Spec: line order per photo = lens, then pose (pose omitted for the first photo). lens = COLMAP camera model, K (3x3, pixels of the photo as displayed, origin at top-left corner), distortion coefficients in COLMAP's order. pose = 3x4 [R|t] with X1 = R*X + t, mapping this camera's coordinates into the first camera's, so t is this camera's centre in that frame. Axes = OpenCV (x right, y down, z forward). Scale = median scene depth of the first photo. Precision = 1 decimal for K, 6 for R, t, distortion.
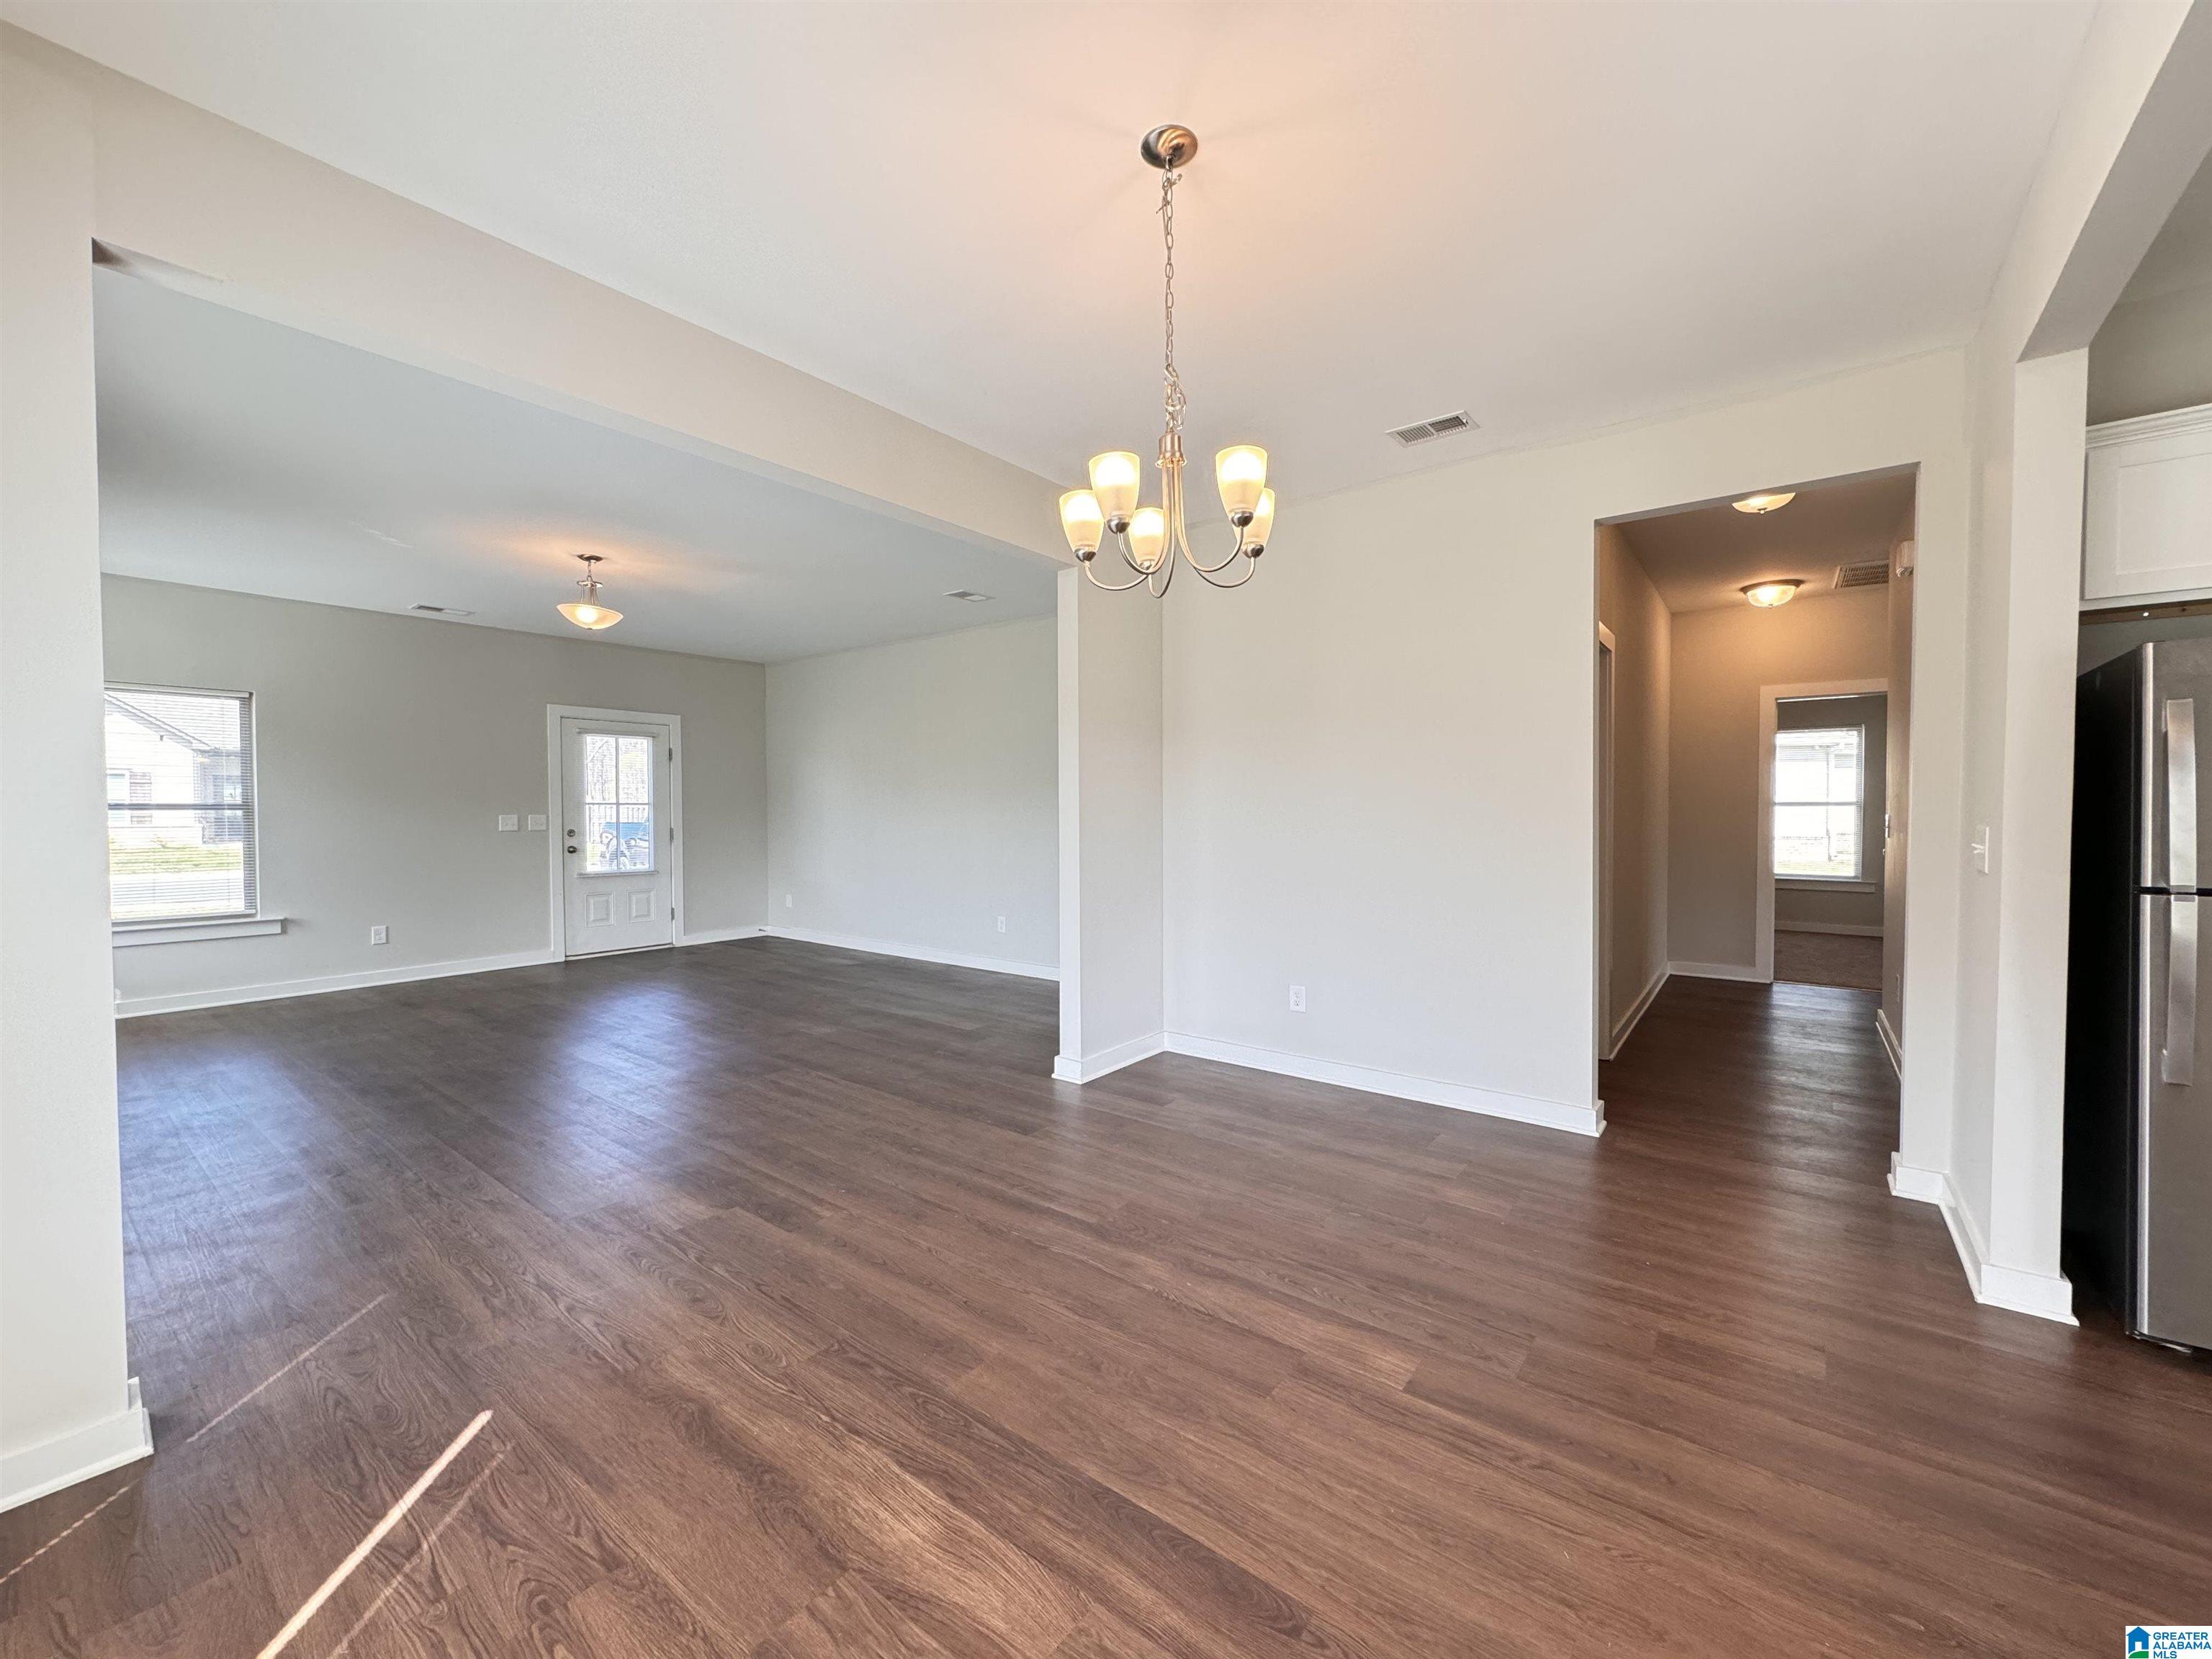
lens RADIAL K [[880.8, 0, 1106.5], [0, 880.8, 824.8], [0, 0, 1]] dist [-0.000556, -0.000147]
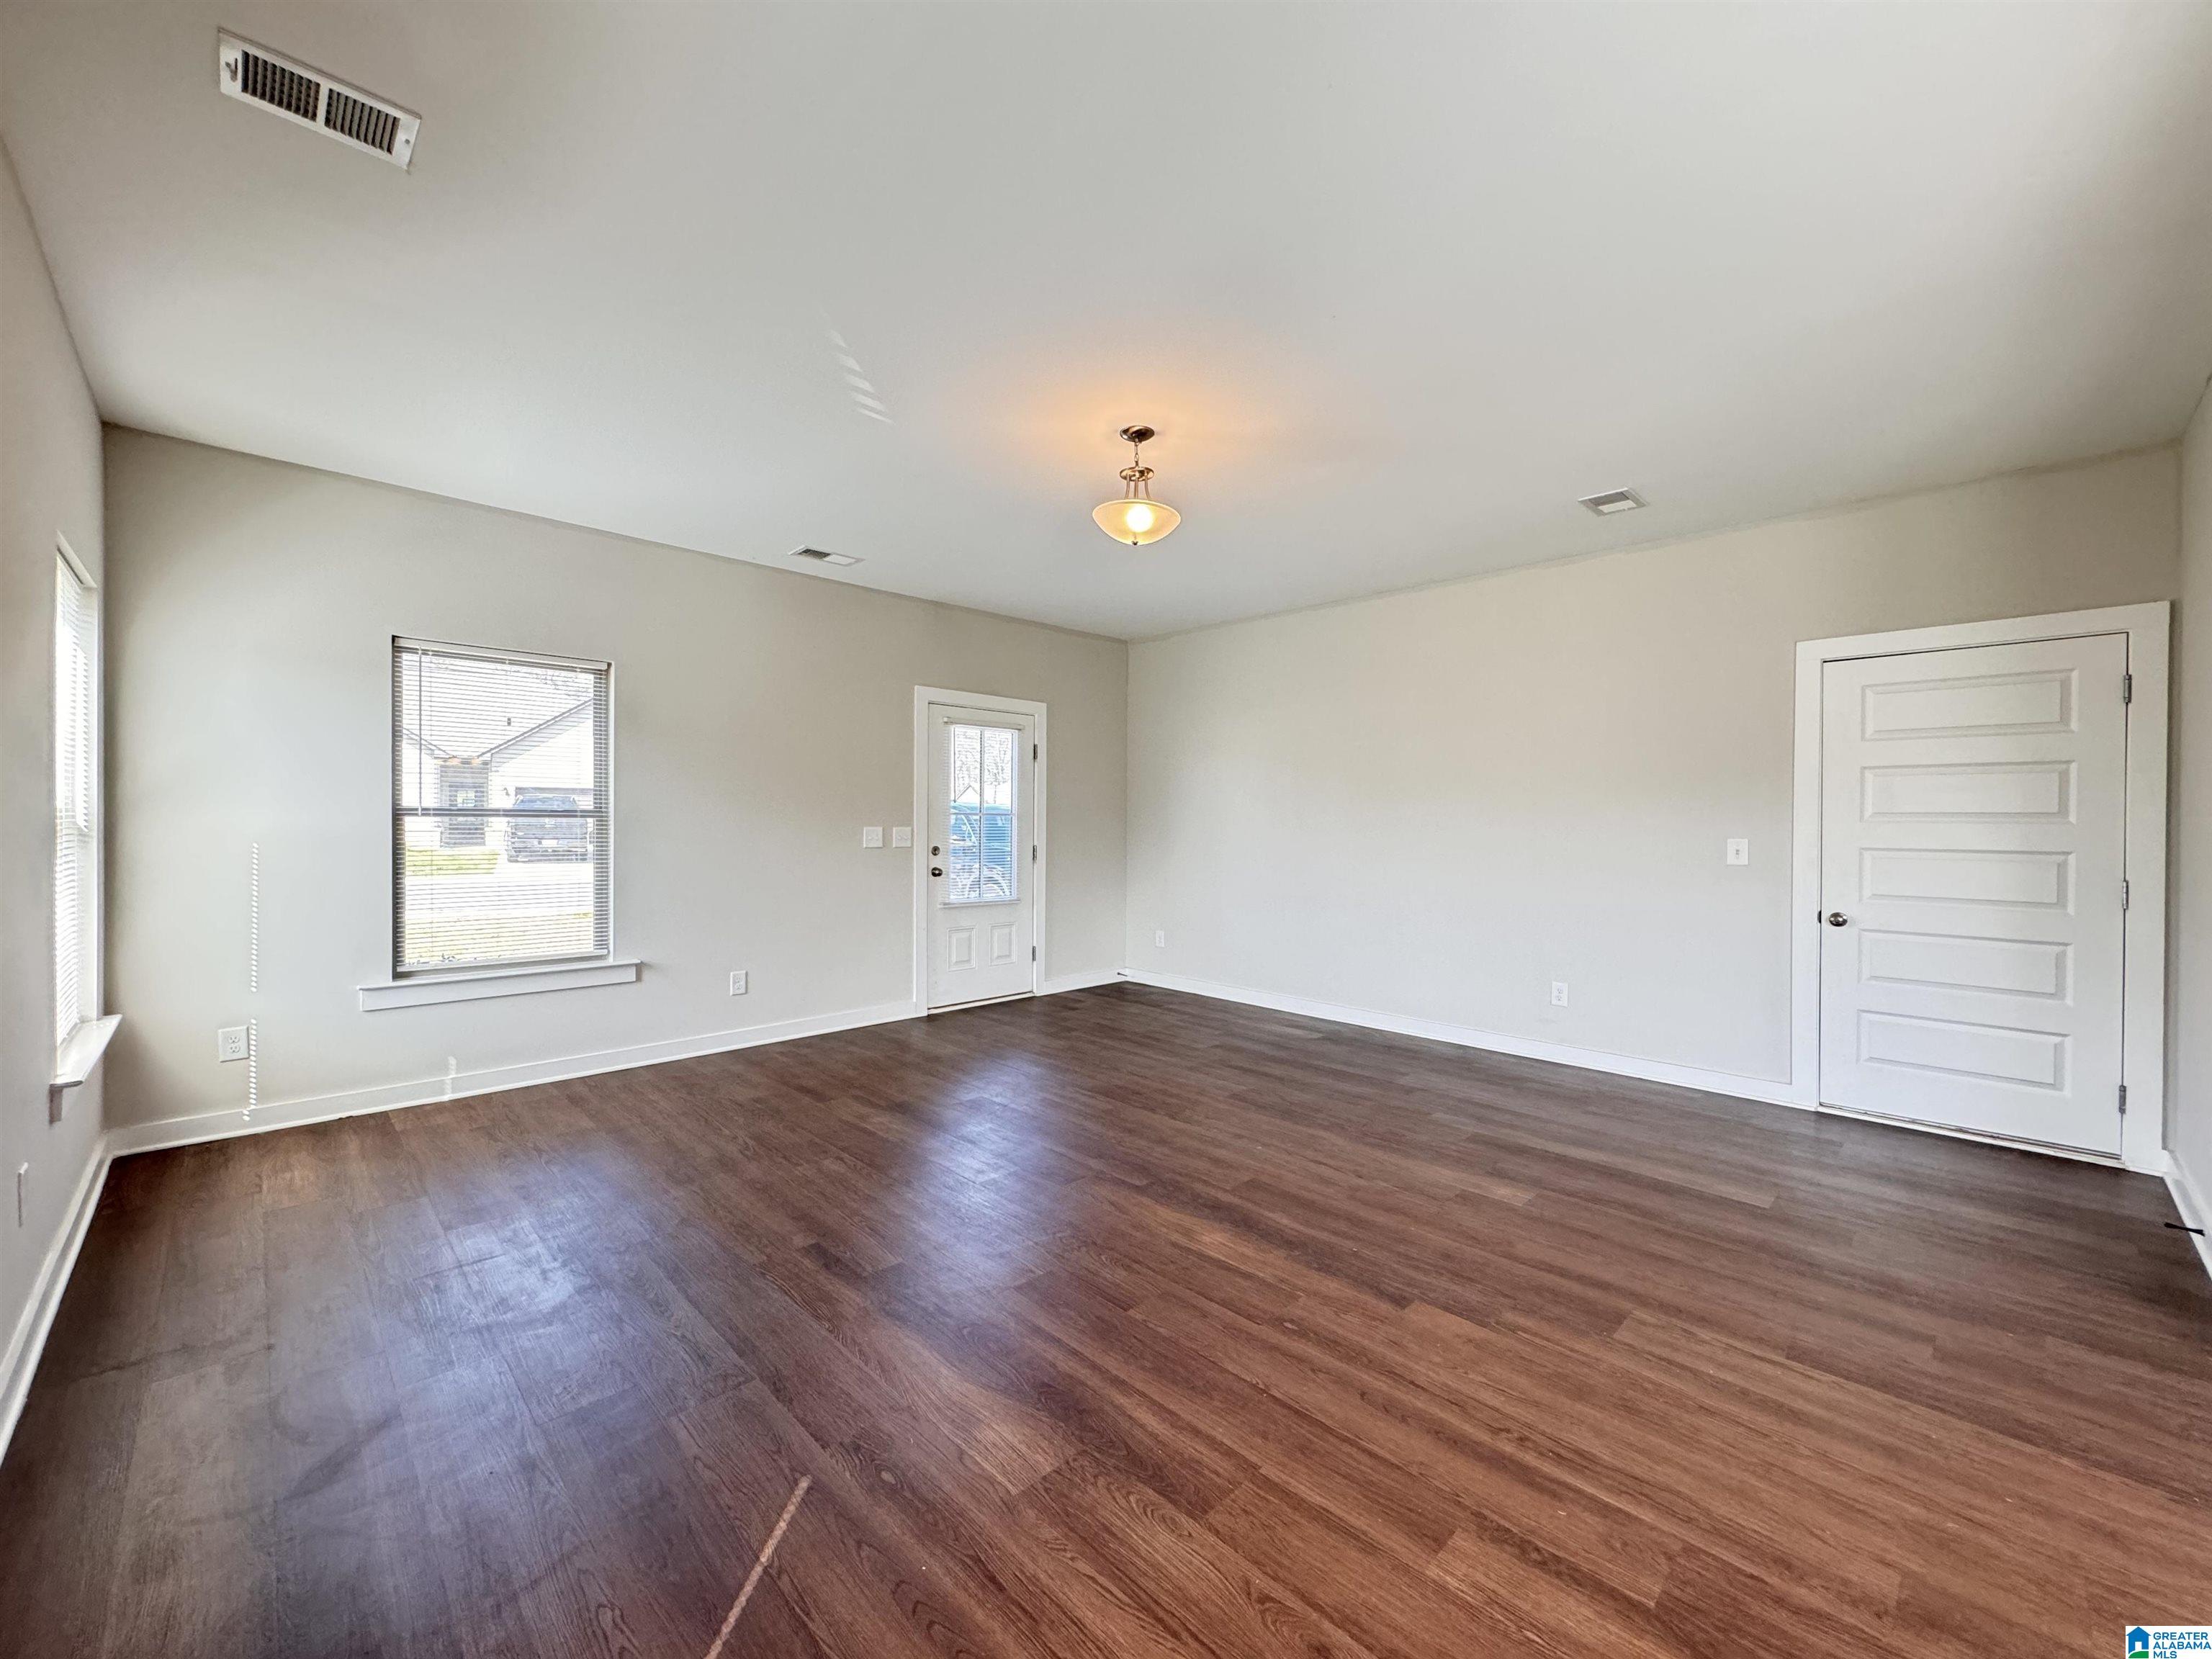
lens RADIAL K [[880.8, 0, 1105.0], [0, 880.8, 827.9], [0, 0, 1]] dist [-0.000556, -0.000147]
pose [[0.990597, 0.011686, -0.136316, -0.355052], [-0.013198, 0.999861, -0.010198, -0.004995], [0.136177, 0.011901, 0.990613, 0.247686]]
